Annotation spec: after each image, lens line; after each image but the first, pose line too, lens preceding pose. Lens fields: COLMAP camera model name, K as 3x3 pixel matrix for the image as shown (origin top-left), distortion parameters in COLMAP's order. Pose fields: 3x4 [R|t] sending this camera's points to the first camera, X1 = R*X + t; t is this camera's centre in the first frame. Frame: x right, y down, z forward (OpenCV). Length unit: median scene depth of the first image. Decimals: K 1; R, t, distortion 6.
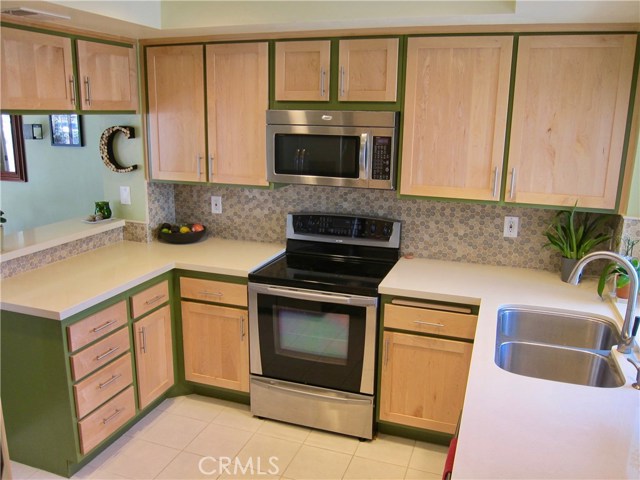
lens RADIAL K [[532.1, 0, 320.0], [0, 532.1, 240.0], [0, 0, 1]] dist [-0.068481, 0.025304]
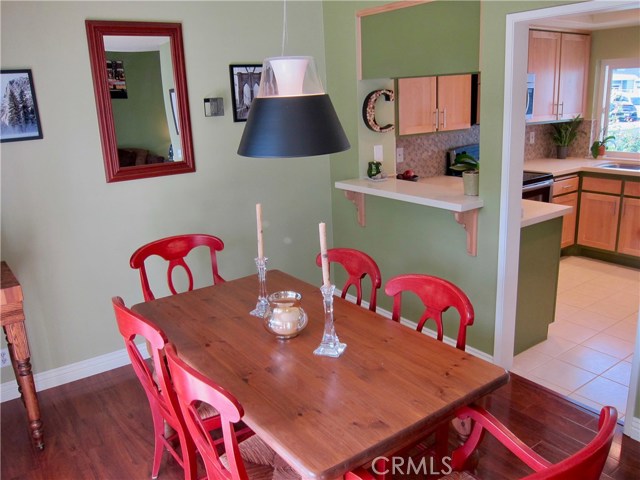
lens RADIAL K [[532.1, 0, 320.0], [0, 532.1, 240.0], [0, 0, 1]] dist [-0.068481, 0.025304]
pose [[0.570316, -0.251509, 0.781974, -1.343075], [0.236922, 0.961881, 0.136579, -0.090874], [-0.786516, 0.107374, 0.608164, 0.438137]]
